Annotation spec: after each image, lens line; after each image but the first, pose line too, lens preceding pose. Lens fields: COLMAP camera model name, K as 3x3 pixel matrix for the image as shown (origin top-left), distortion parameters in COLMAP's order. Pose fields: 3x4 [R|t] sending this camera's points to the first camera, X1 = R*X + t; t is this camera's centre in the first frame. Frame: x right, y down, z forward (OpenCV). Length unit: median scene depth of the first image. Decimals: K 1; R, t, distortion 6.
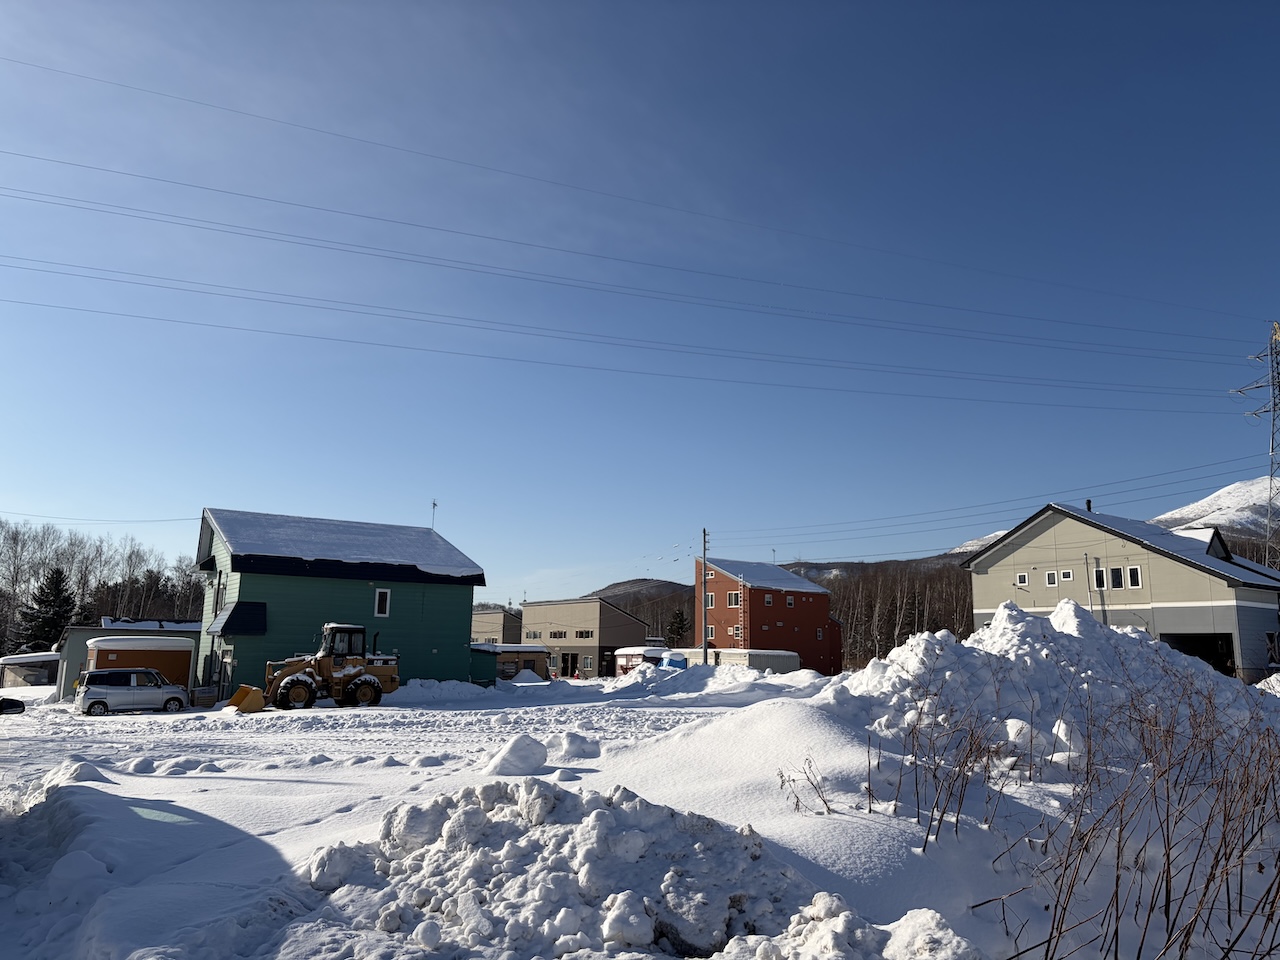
lens RADIAL K [[957.1, 0, 632.9], [0, 957.1, 480.3], [0, 0, 1]] dist [0.059925, -0.054492]
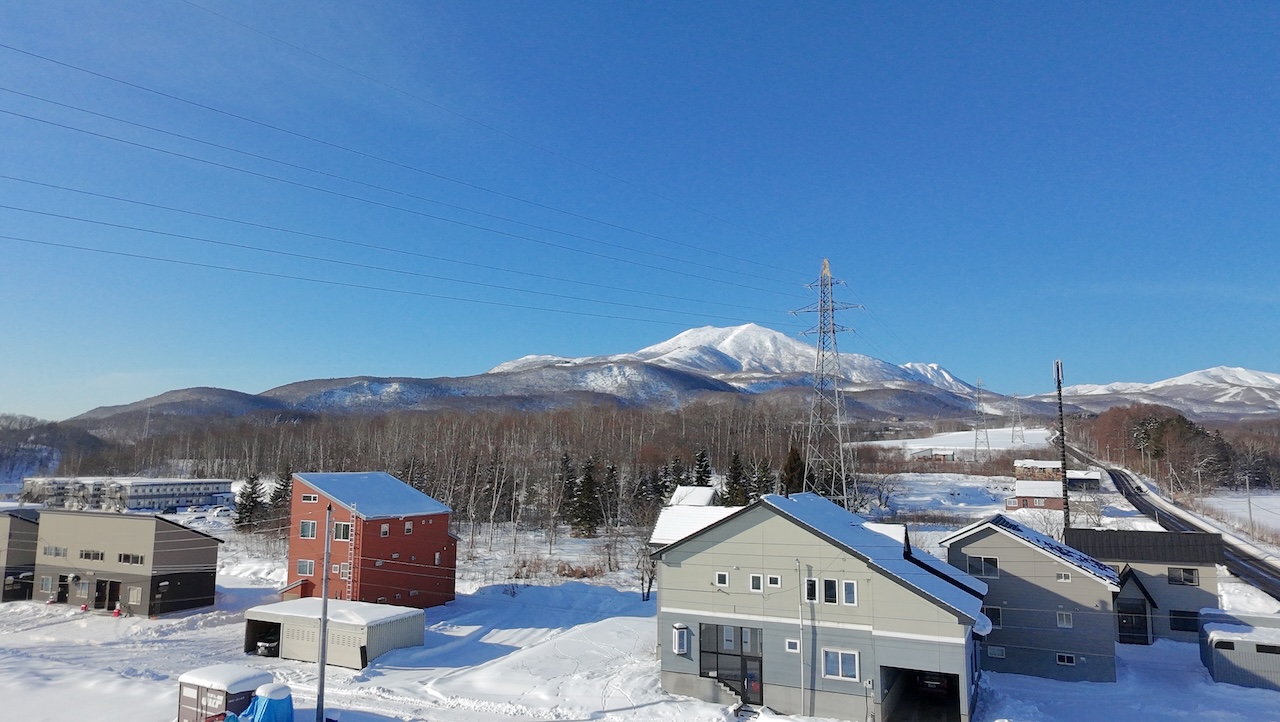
lens RADIAL K [[817.3, 0, 642.7], [0, 817.3, 355.6], [0, 0, 1]] dist [-0.001193, 0.002264]
pose [[0.875349, 0.050027, 0.480896, -0.031107], [-0.079129, 0.996045, 0.040418, -0.149918], [-0.476972, -0.073432, 0.875846, 0.488686]]
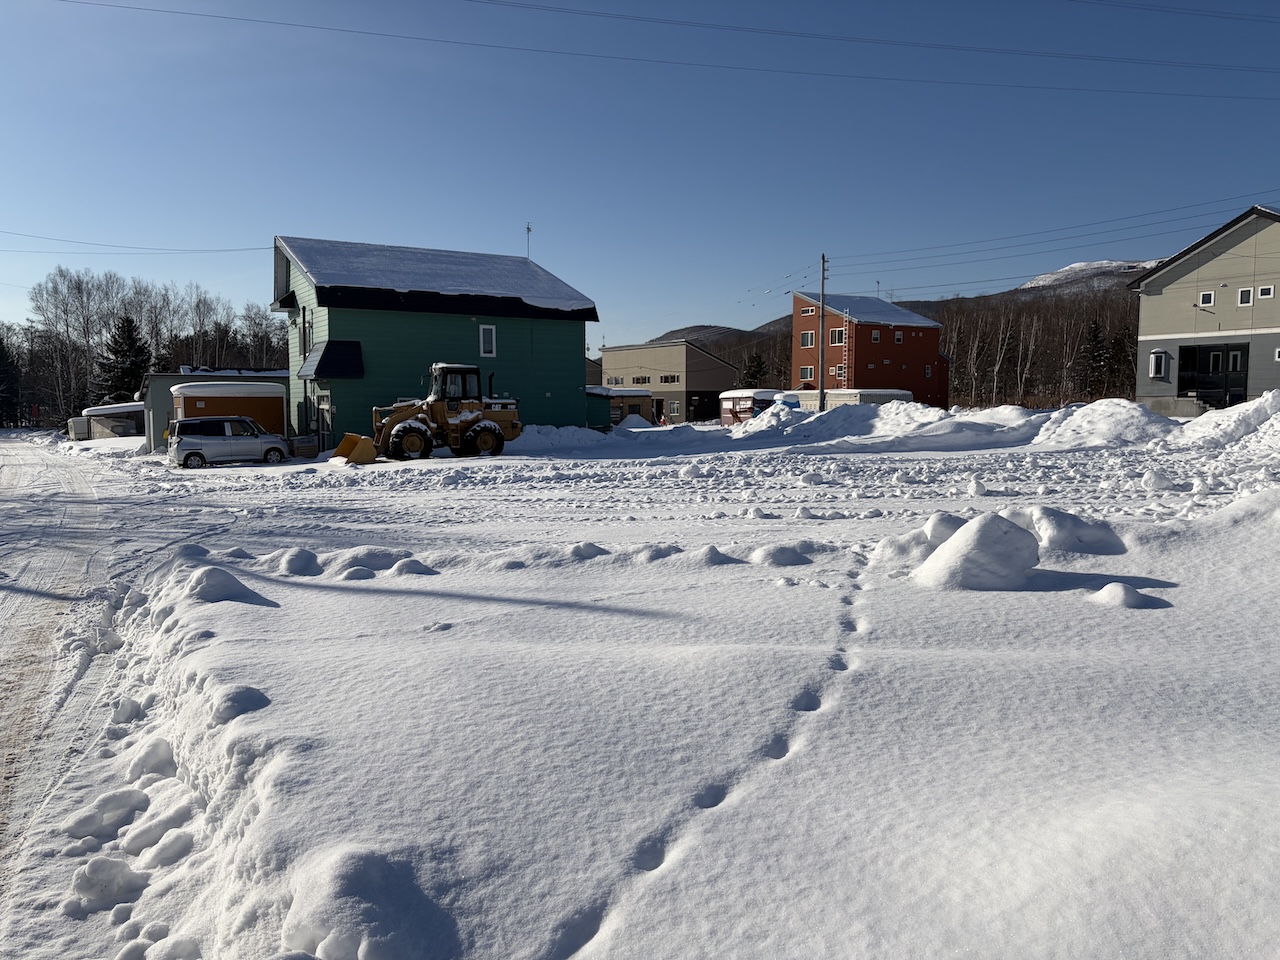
lens RADIAL K [[957.1, 0, 632.5], [0, 957.1, 478.3], [0, 0, 1]] dist [0.059925, -0.054492]
pose [[0.998003, -0.013437, -0.061727, -0.068120], [0.028861, 0.966168, 0.256295, 0.024925], [0.056195, -0.257564, 0.964626, 0.116280]]
